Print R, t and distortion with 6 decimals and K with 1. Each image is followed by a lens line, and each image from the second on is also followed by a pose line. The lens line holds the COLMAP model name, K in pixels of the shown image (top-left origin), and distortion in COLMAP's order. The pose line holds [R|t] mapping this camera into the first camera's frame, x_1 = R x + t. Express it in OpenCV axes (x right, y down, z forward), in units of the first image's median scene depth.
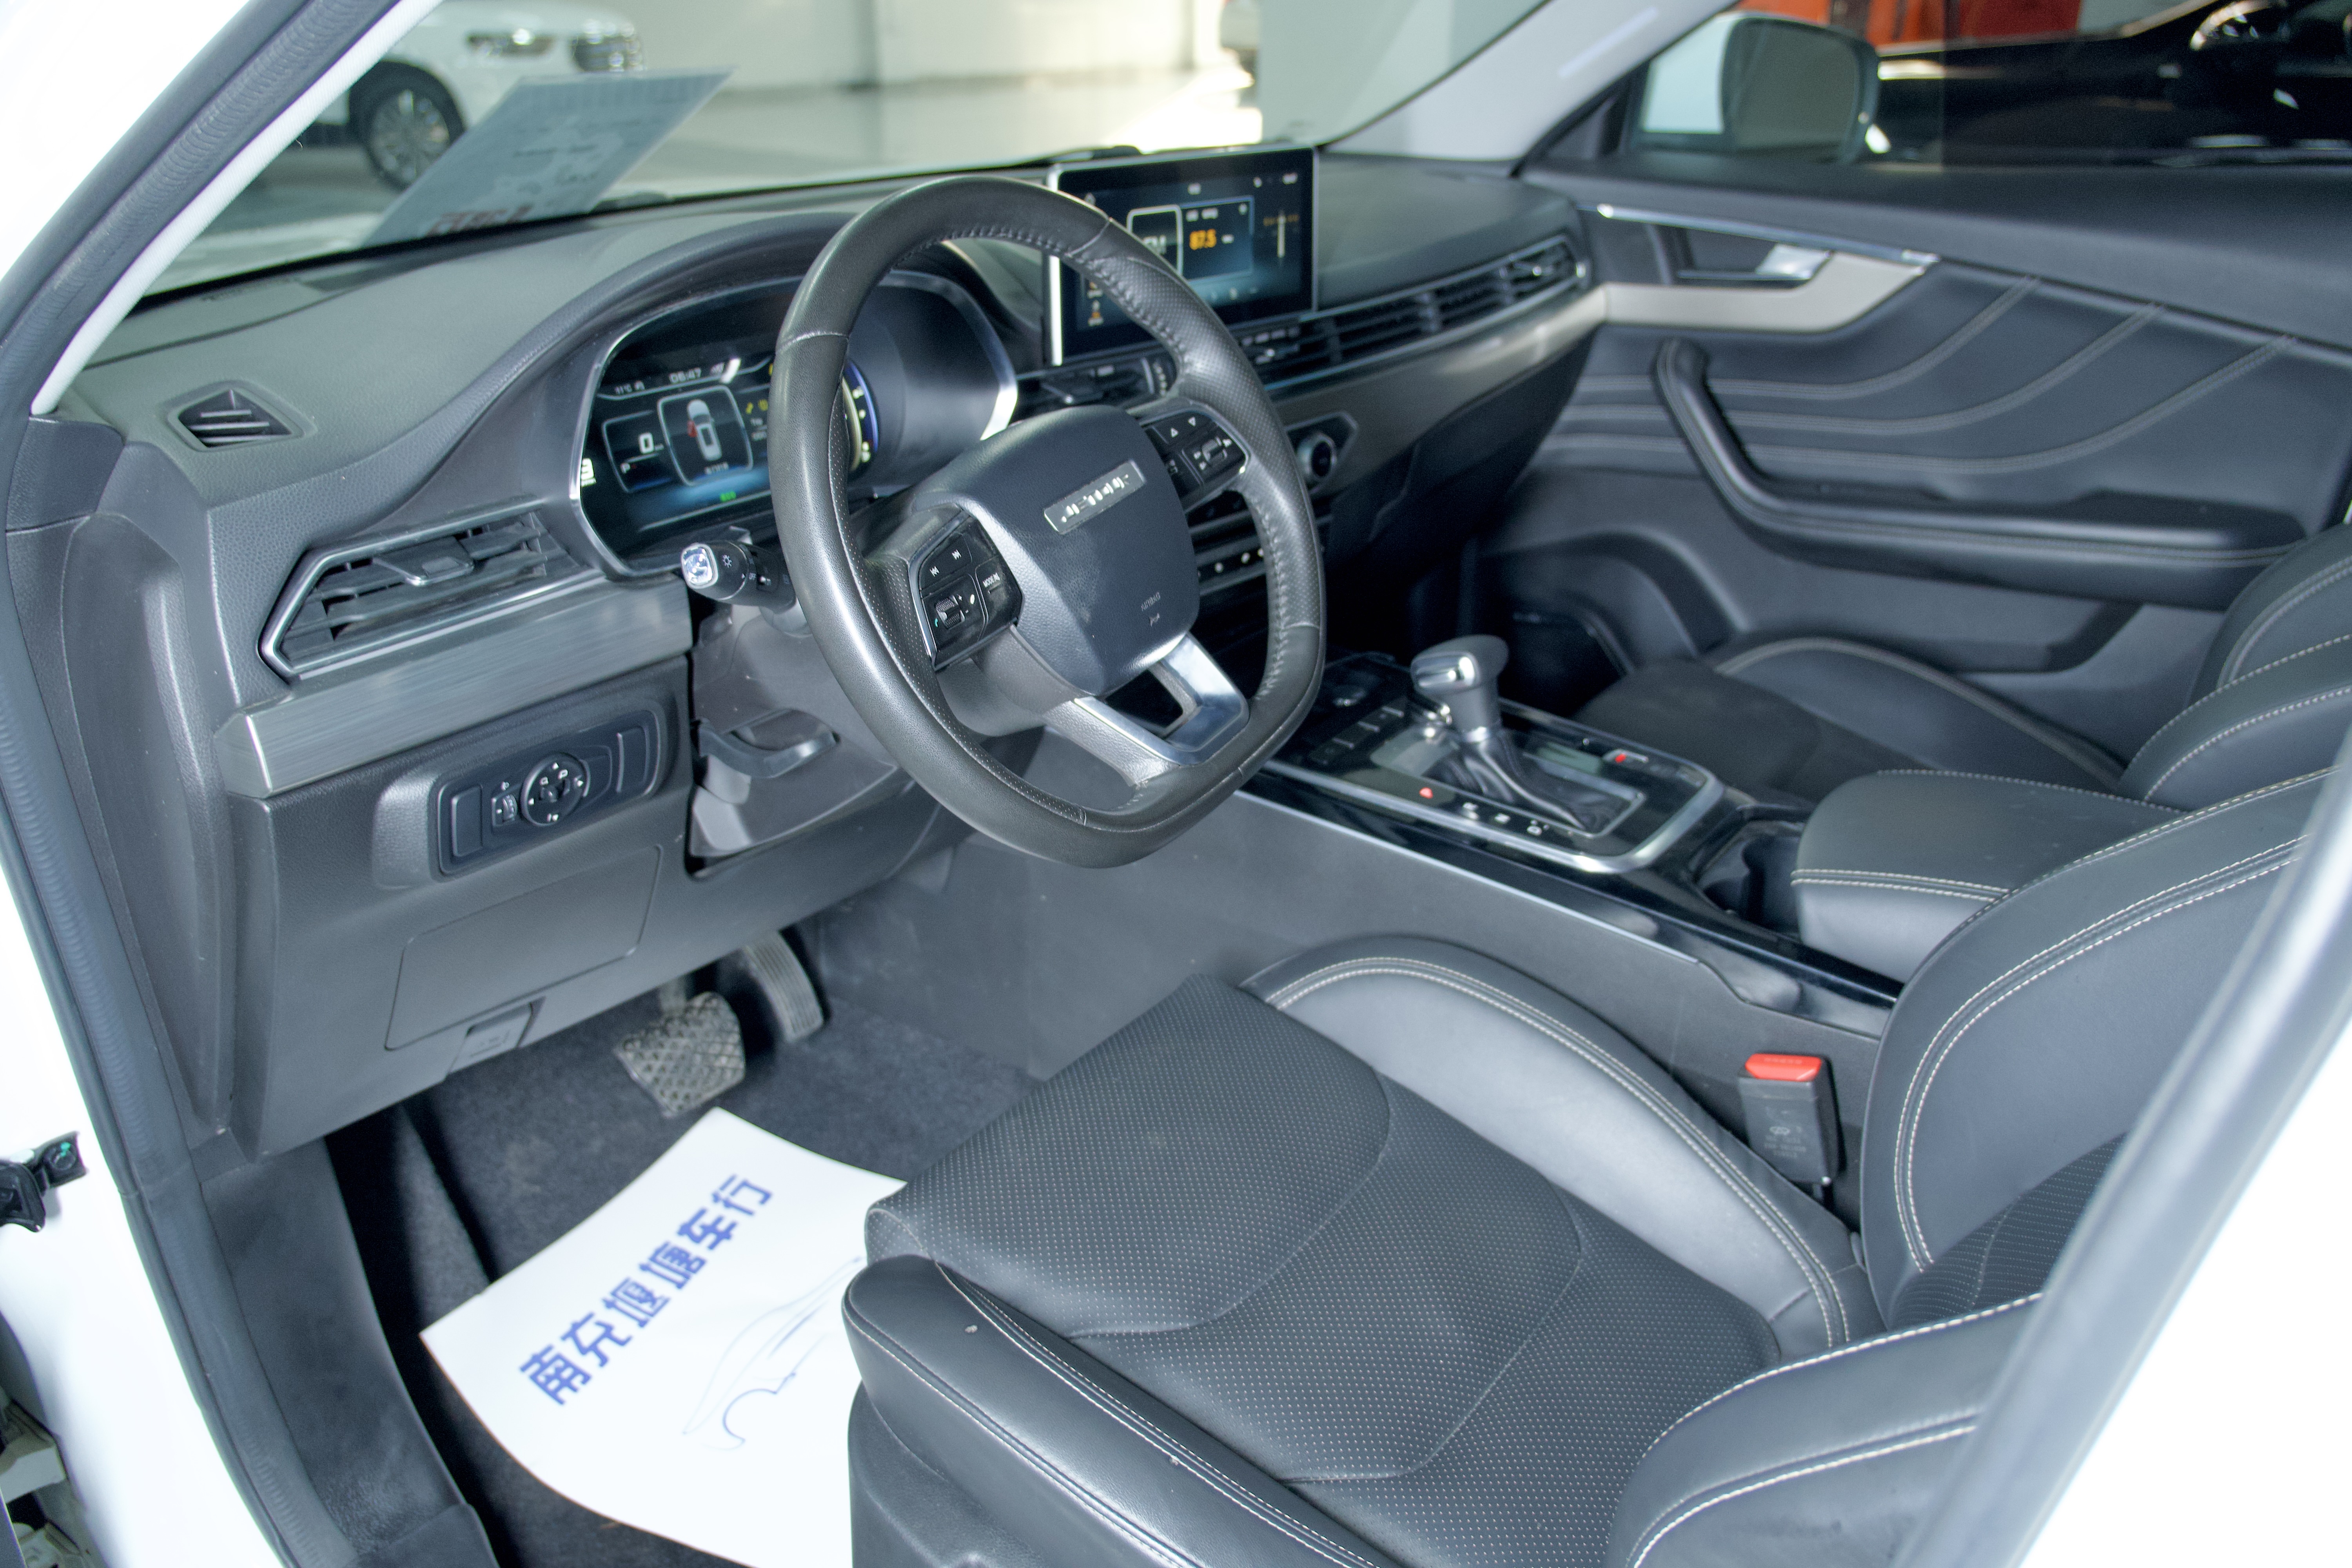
lens RADIAL K [[1838.9, 0, 1176.4], [0, 1838.9, 768.8], [0, 0, 1]] dist [-0.025007, 0.000591]
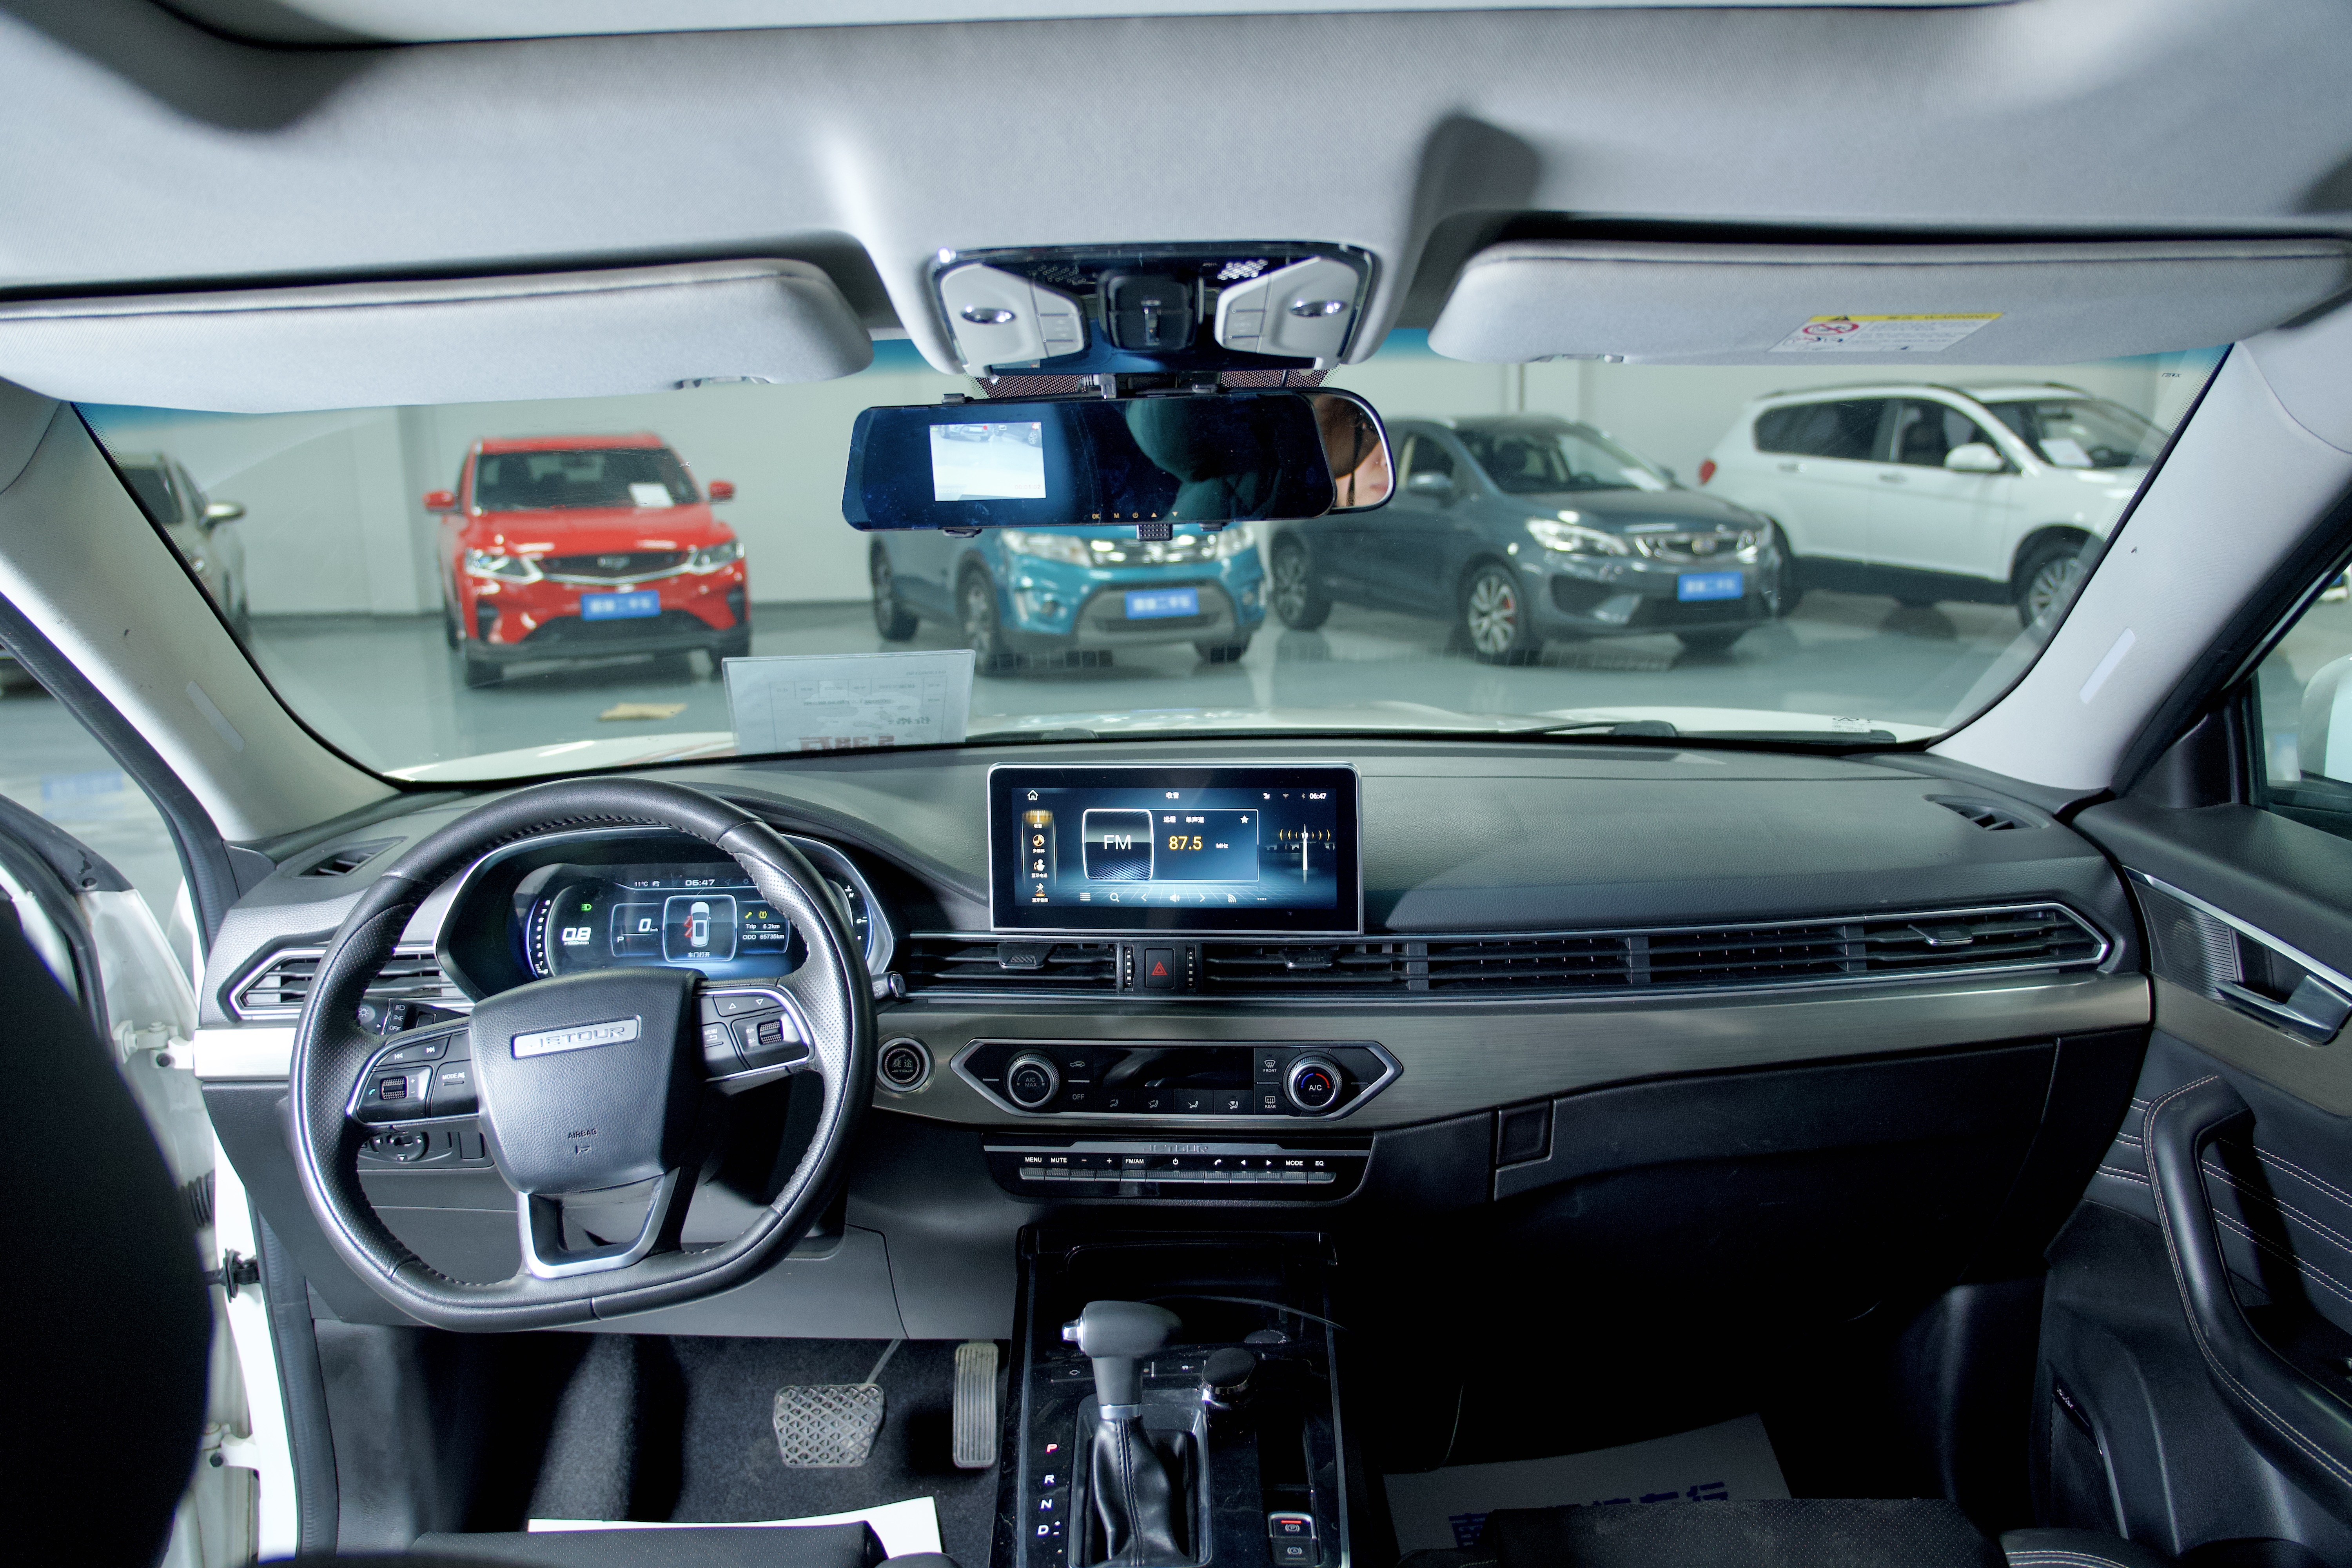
lens RADIAL K [[1838.9, 0, 1170.4], [0, 1838.9, 802.8], [0, 0, 1]] dist [-0.025007, 0.000591]
pose [[0.582316, 0.140760, -0.800684, 0.831285], [-0.301565, 0.952029, -0.051954, -0.255095], [0.754962, 0.271712, 0.596830, 0.377519]]
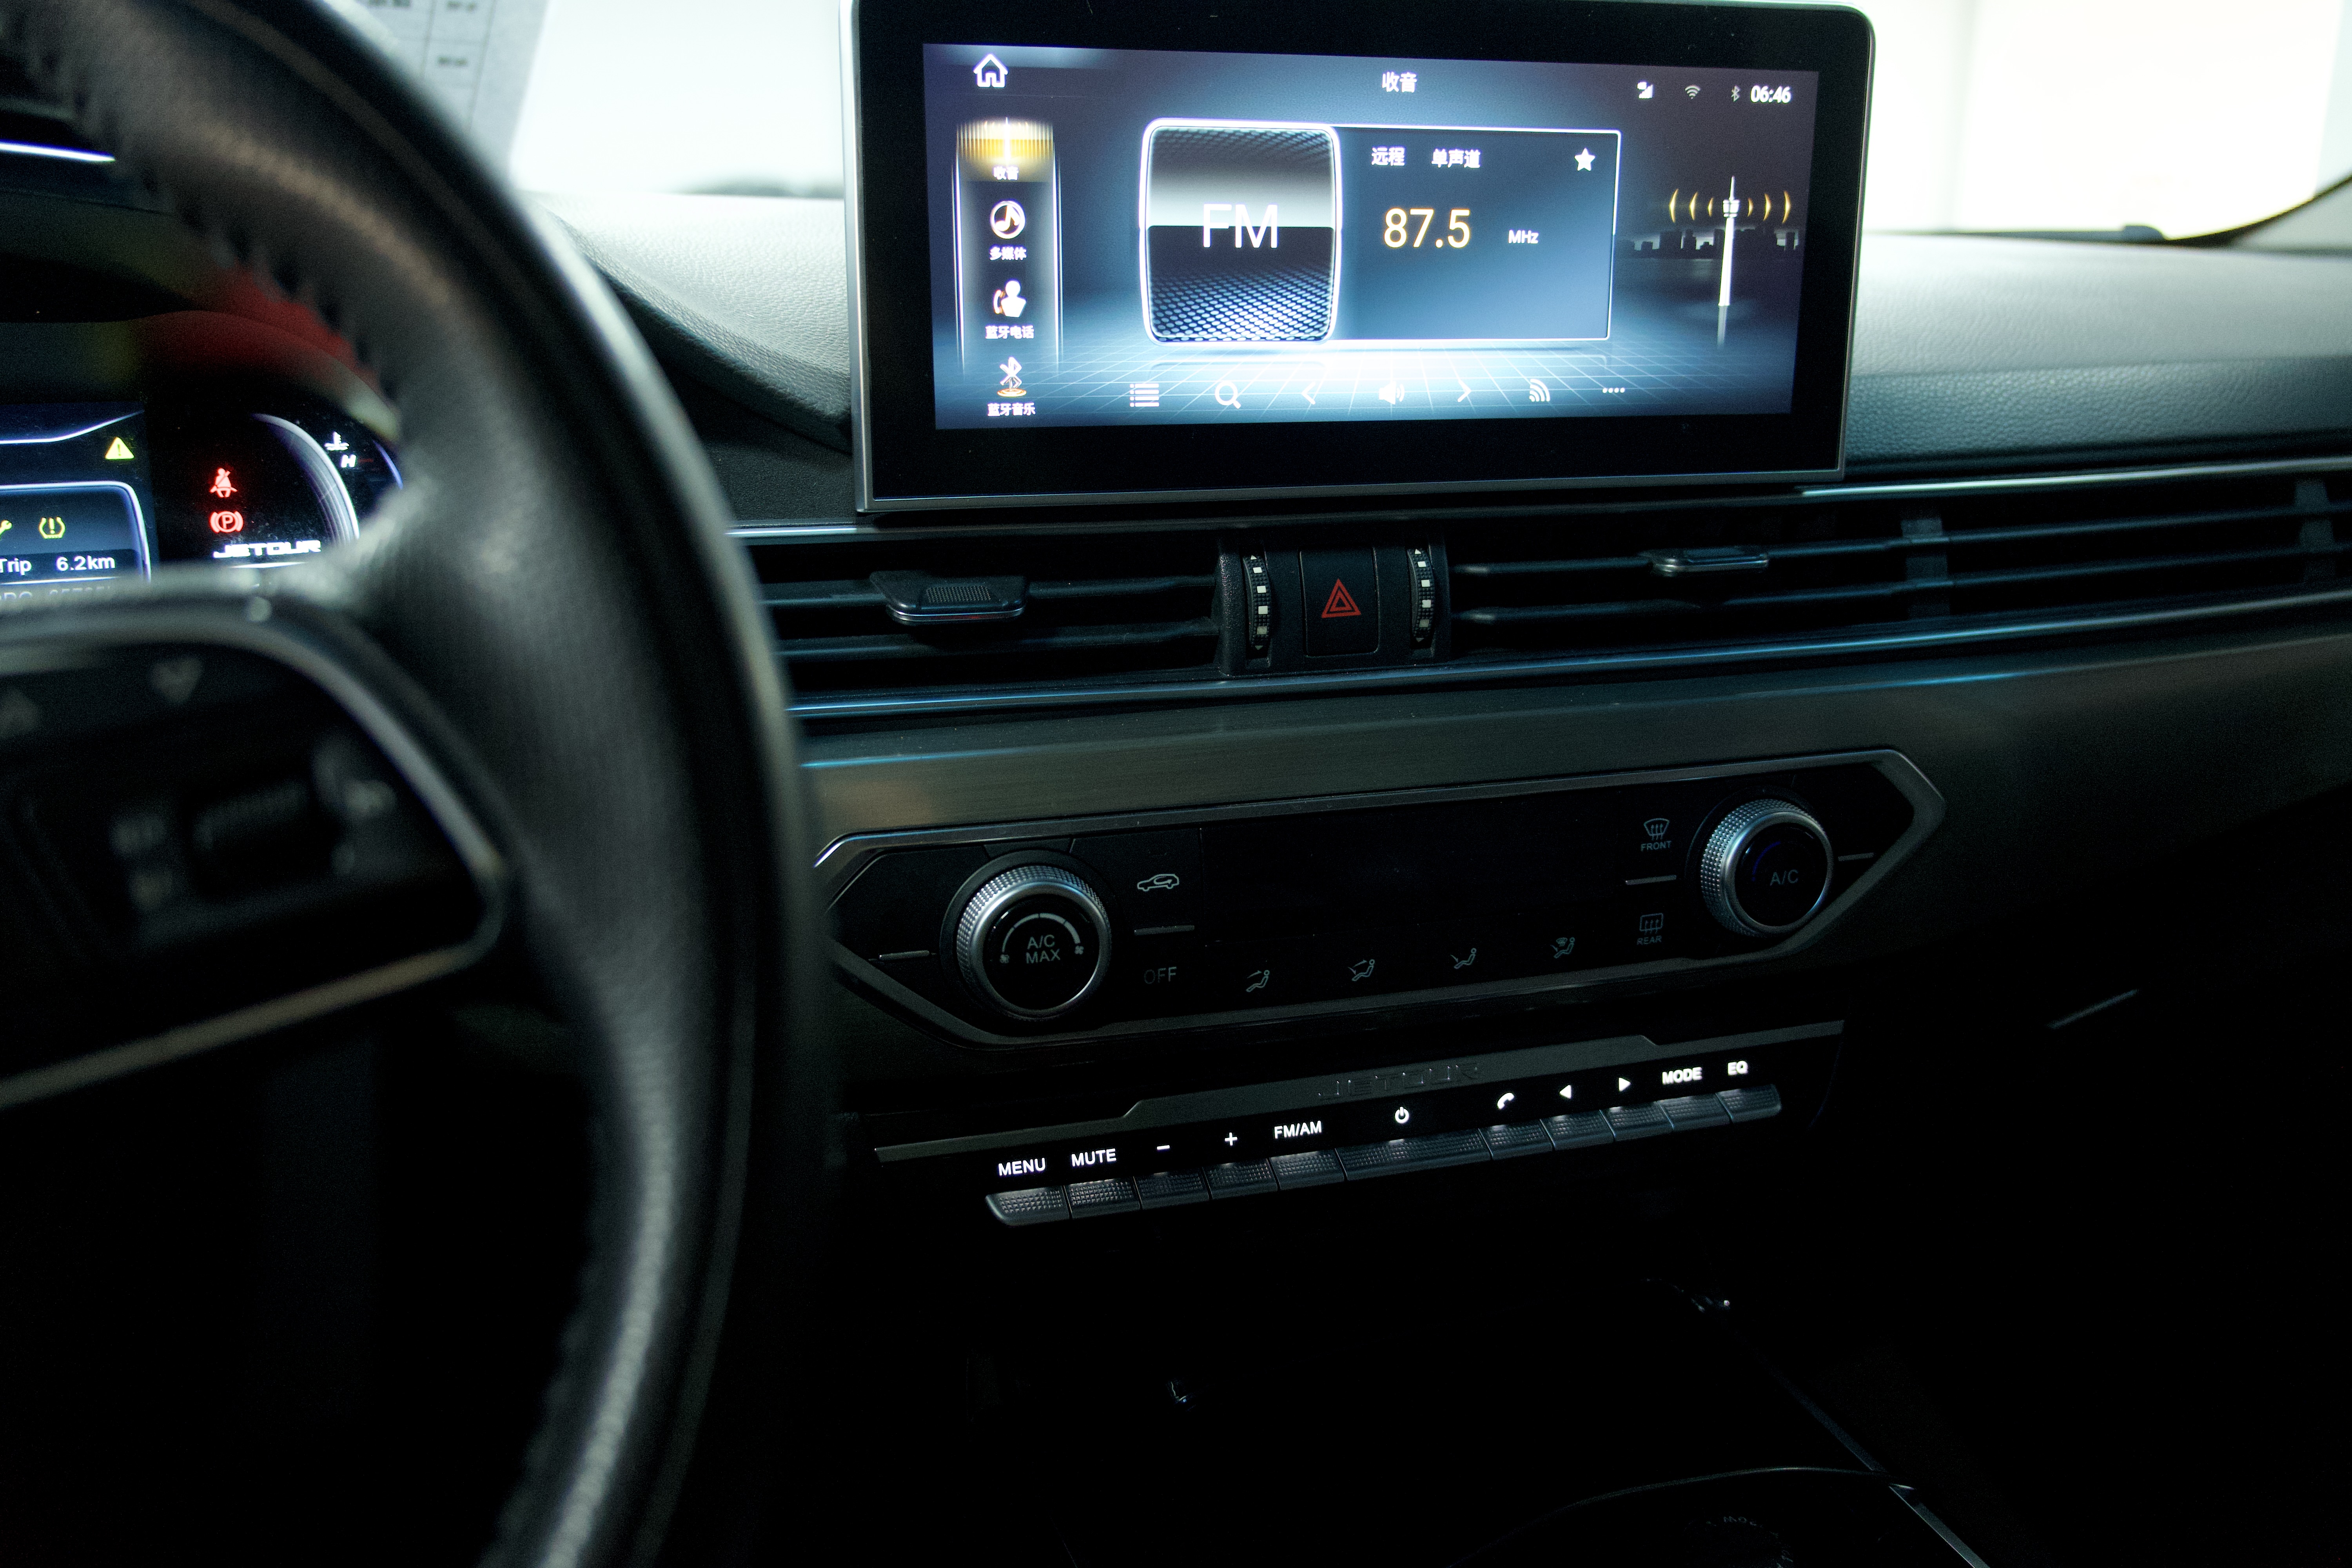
lens RADIAL K [[1838.9, 0, 1177.2], [0, 1838.9, 774.8], [0, 0, 1]] dist [-0.025007, 0.000591]
pose [[0.842336, 0.146027, -0.518793, 0.176340], [-0.214030, 0.974071, -0.073332, -0.147567], [0.494633, 0.172808, 0.851749, 0.690844]]
